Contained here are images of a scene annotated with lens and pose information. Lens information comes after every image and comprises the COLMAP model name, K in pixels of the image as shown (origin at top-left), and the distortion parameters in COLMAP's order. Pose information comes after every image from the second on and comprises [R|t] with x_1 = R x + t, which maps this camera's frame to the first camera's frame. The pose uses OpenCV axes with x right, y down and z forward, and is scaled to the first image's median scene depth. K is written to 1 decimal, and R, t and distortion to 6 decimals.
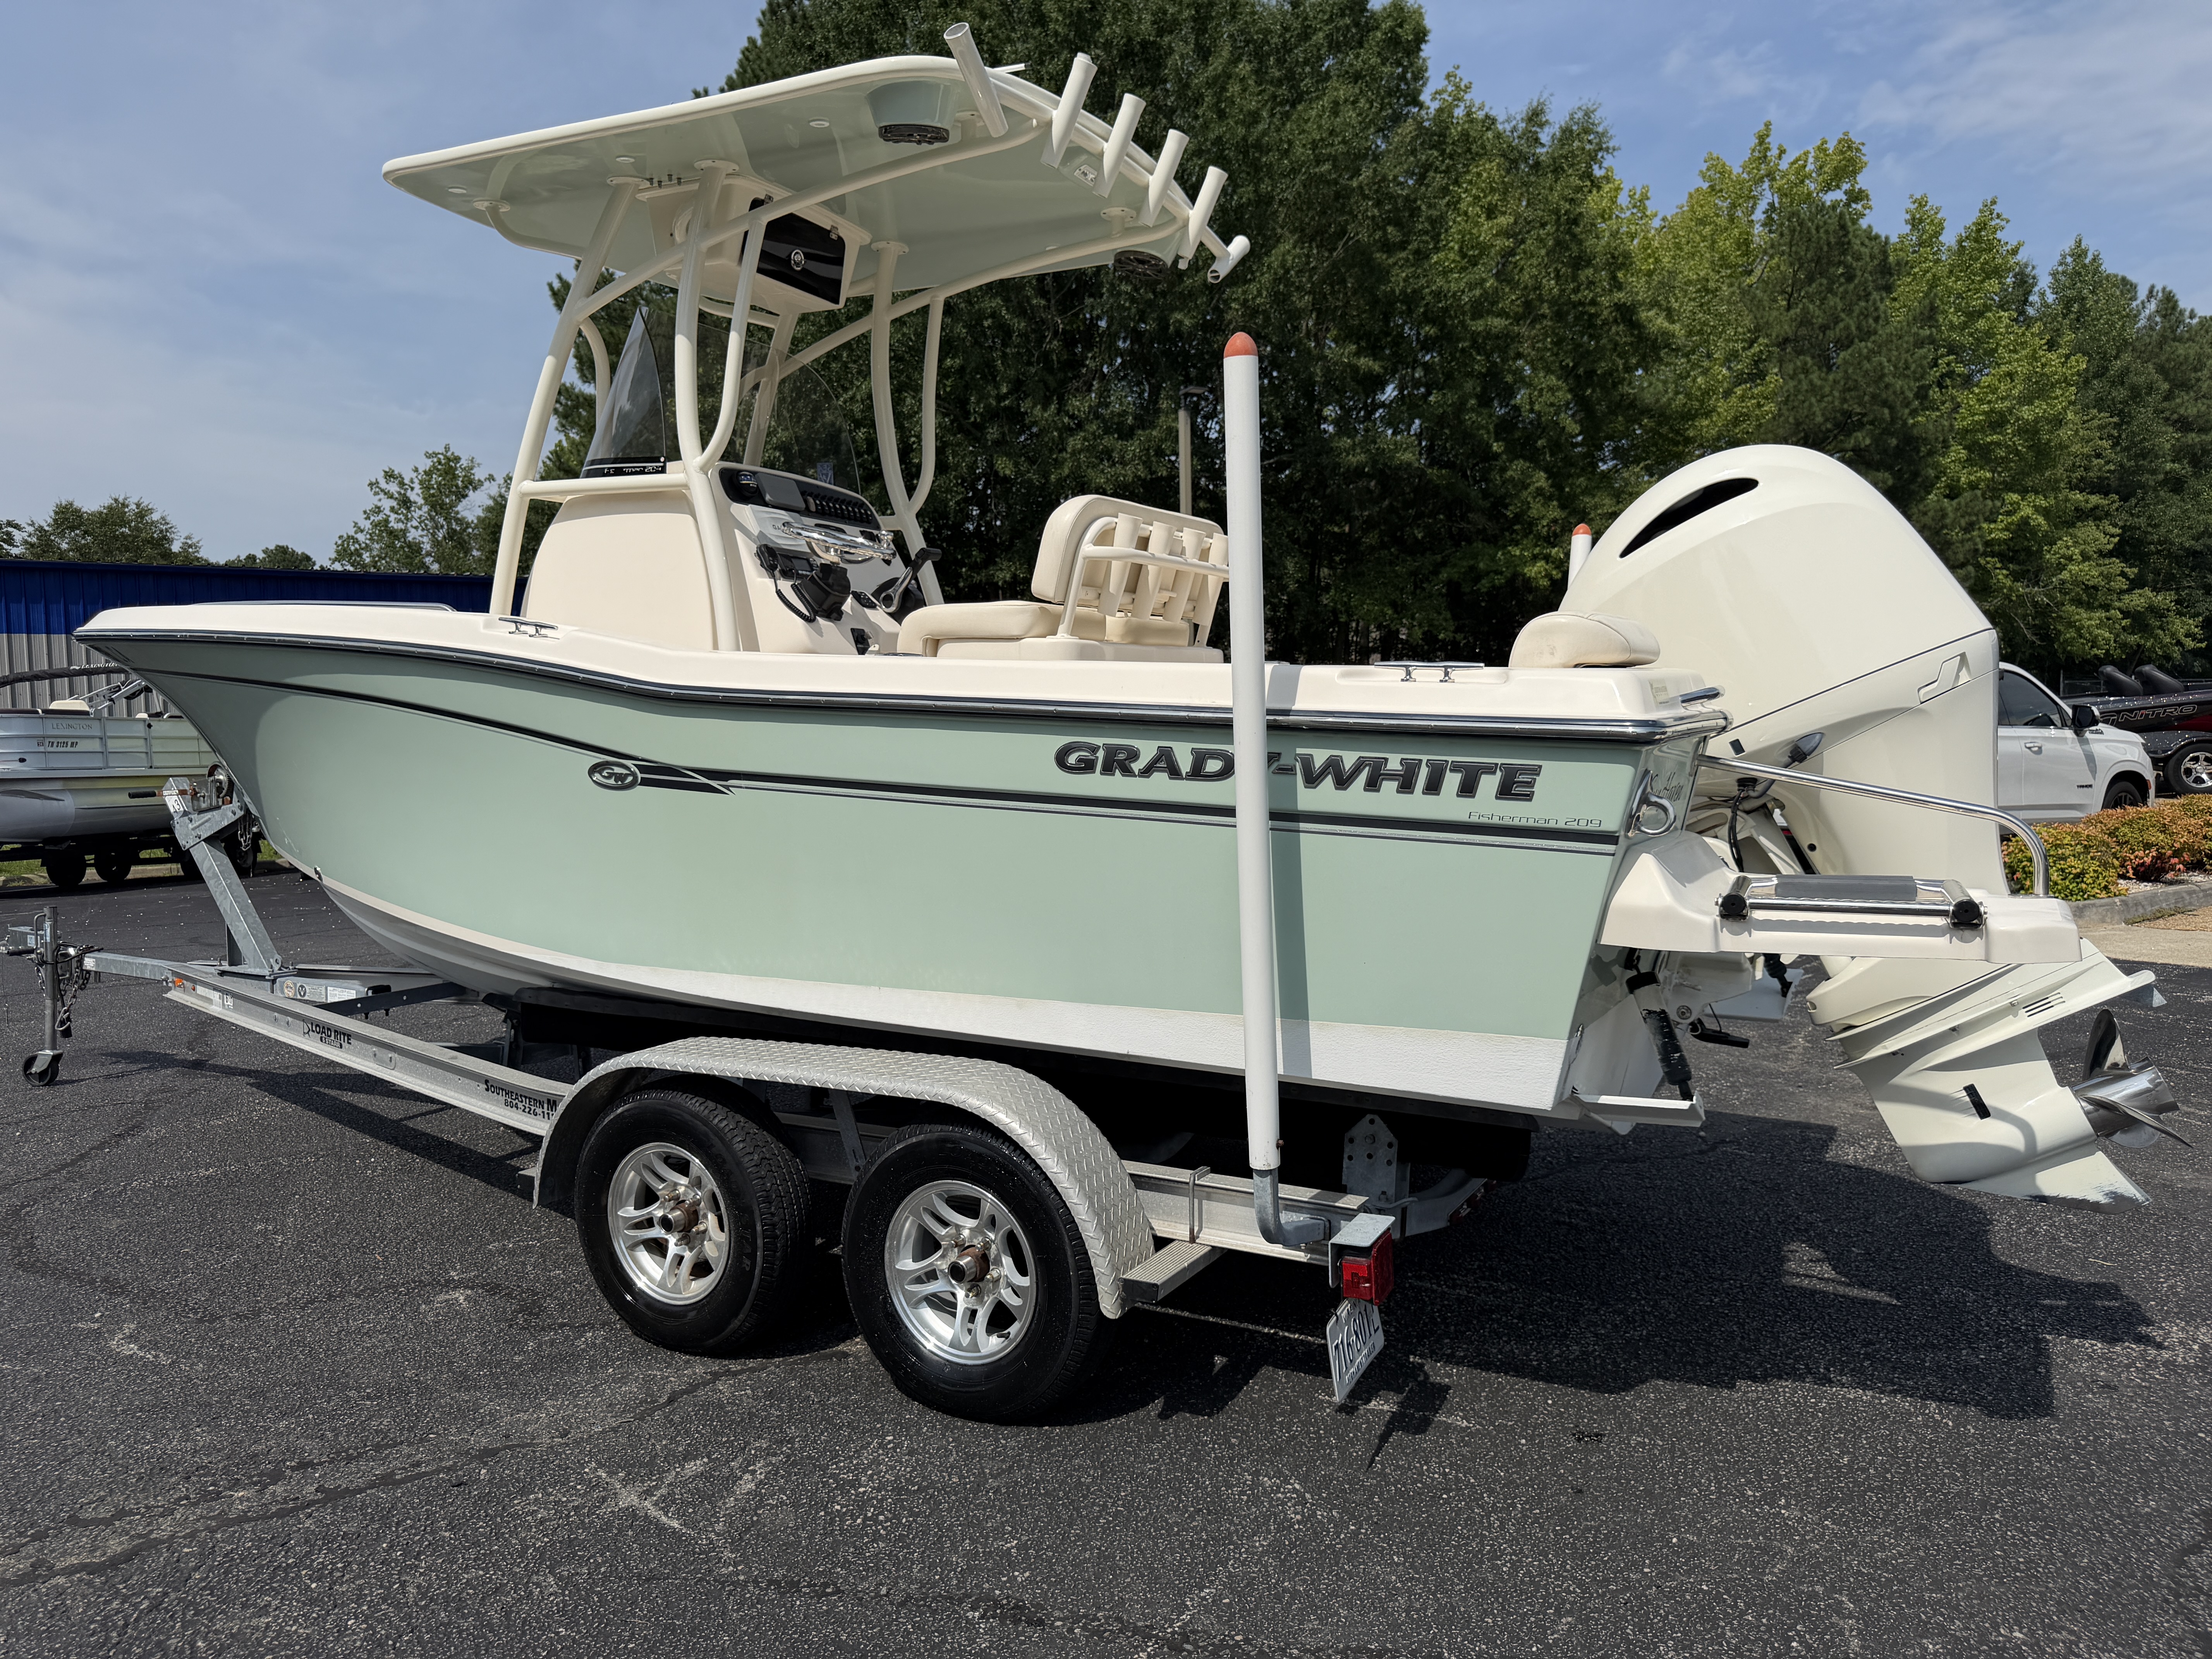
lens RADIAL K [[1603.3, 0, 1100.9], [0, 1603.3, 820.8], [0, 0, 1]] dist [0.075707, -0.109134]
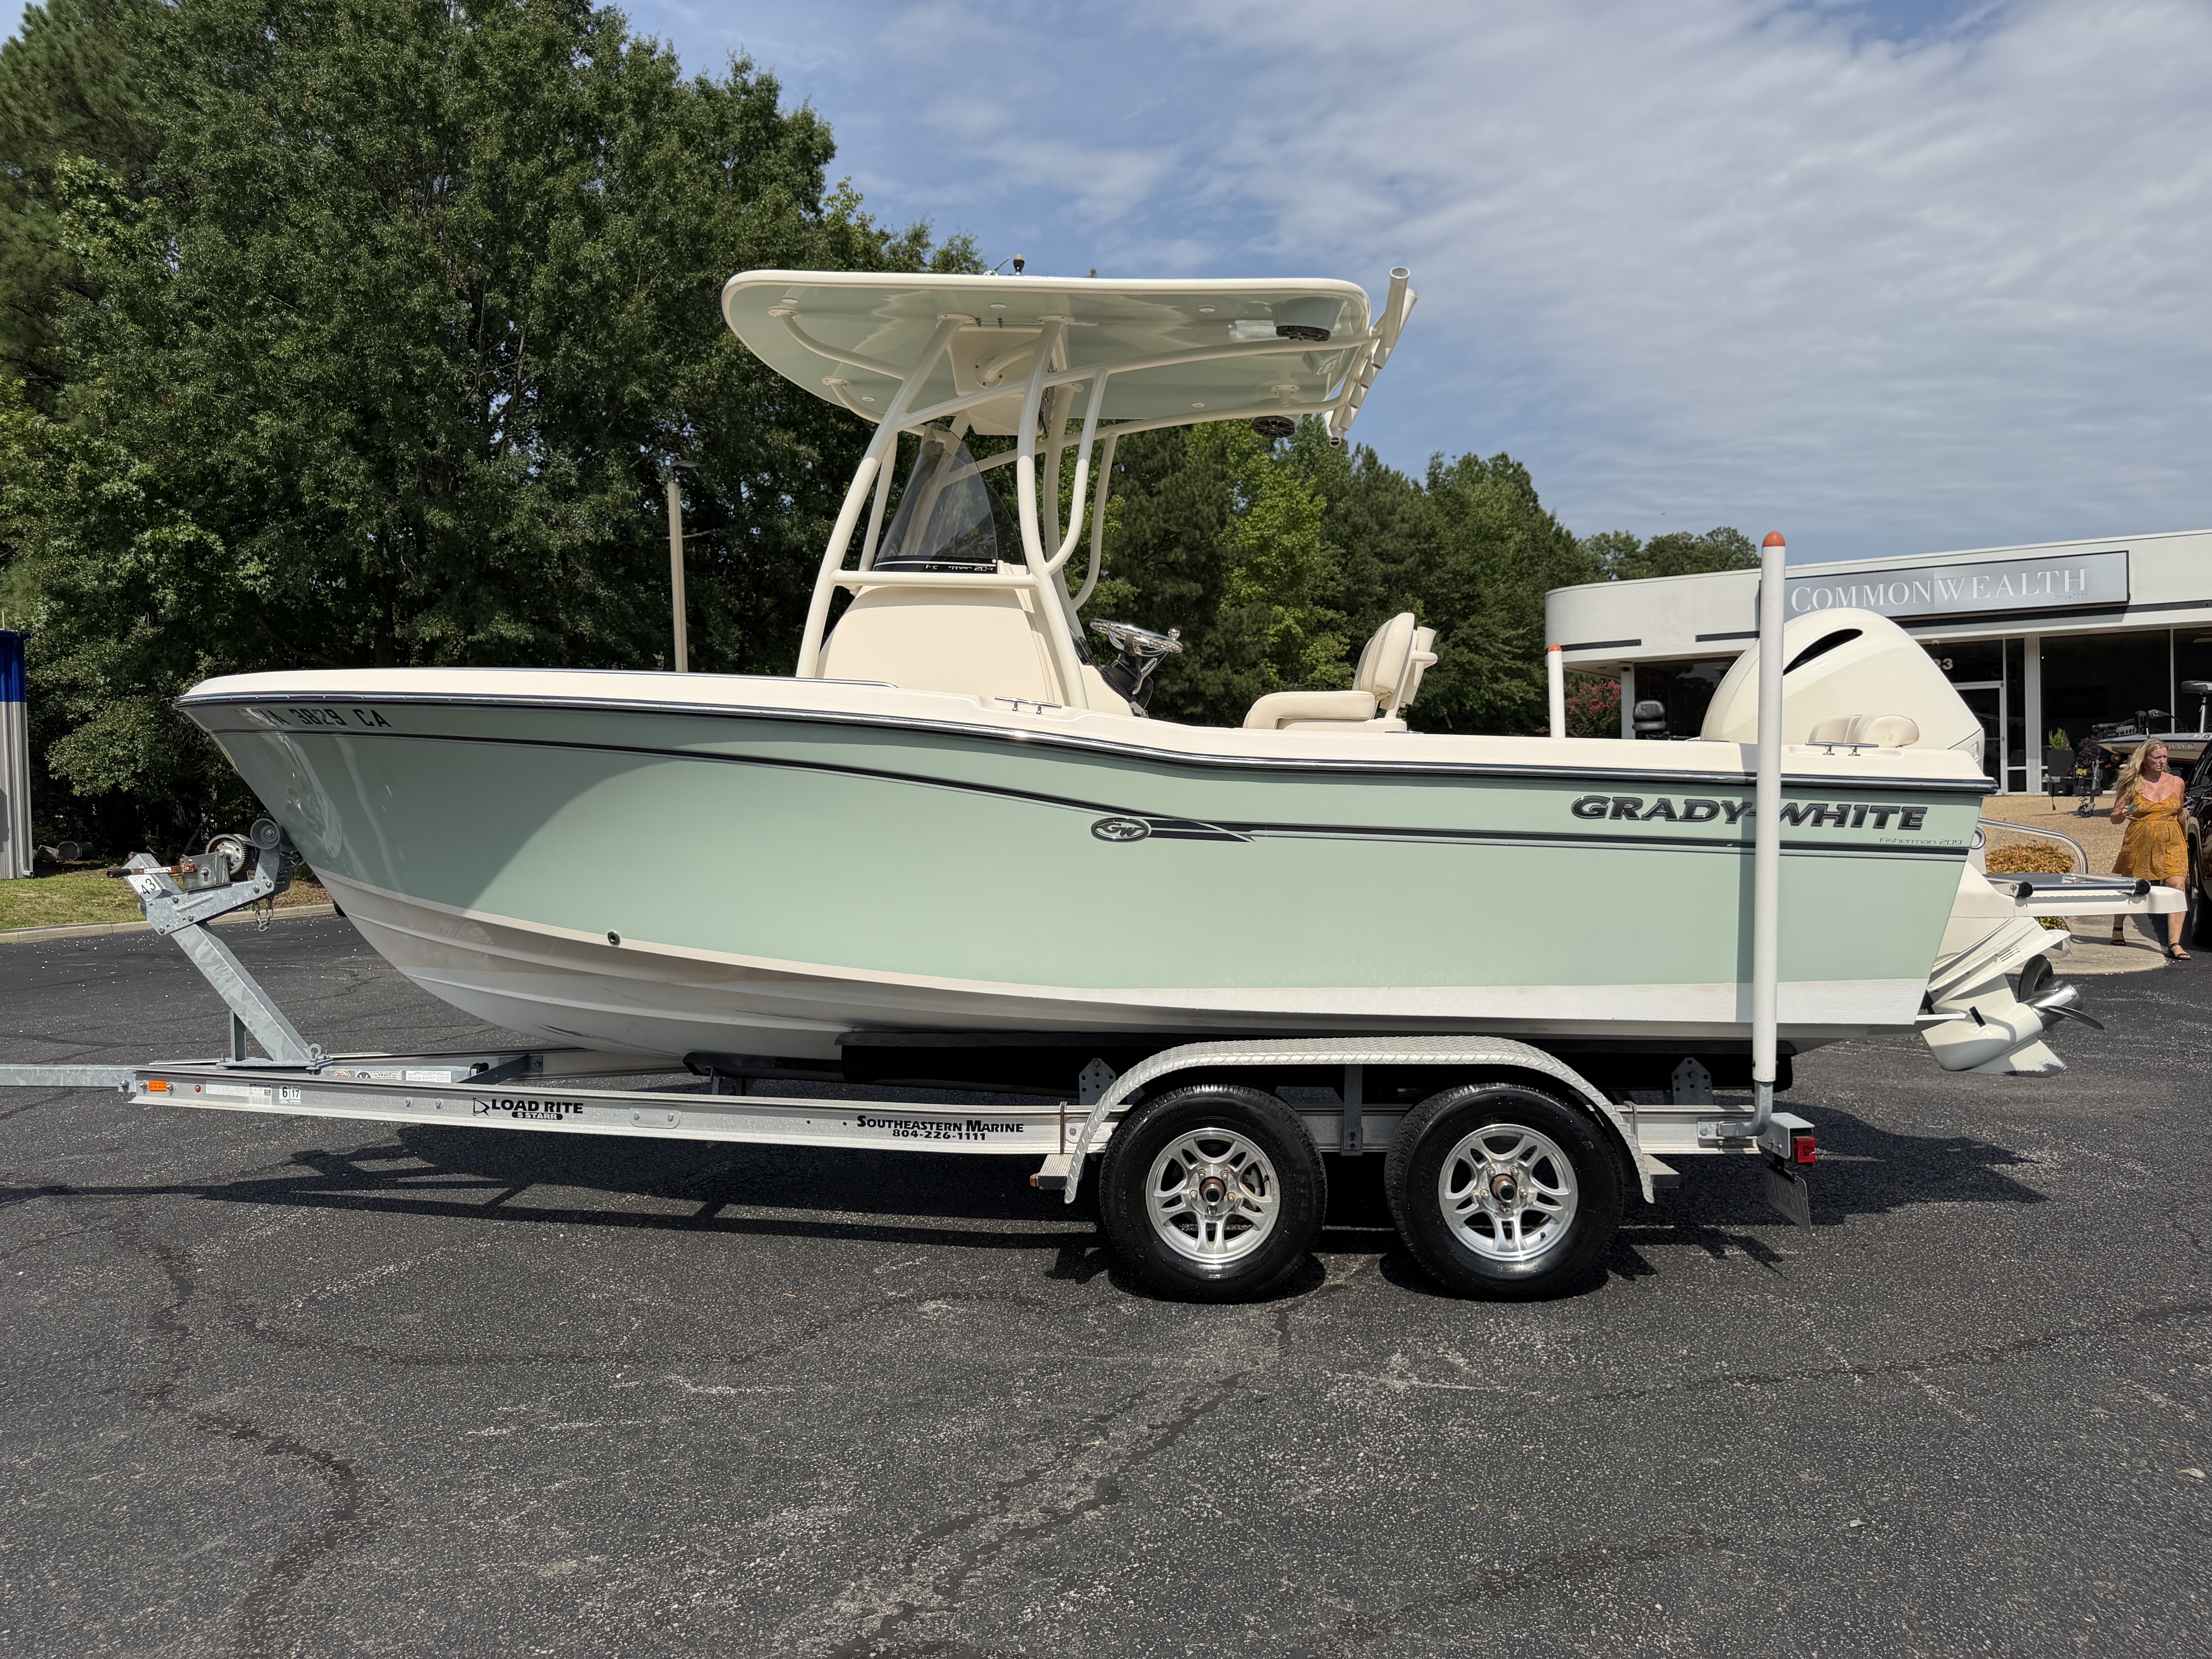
lens RADIAL K [[1622.4, 0, 1127.8], [0, 1622.4, 800.8], [0, 0, 1]] dist [0.003709, -0.002830]
pose [[0.888994, -0.004292, 0.457899, -0.850988], [0.031616, 0.998145, -0.052026, 0.013222], [-0.456826, 0.060727, 0.887481, -0.060398]]
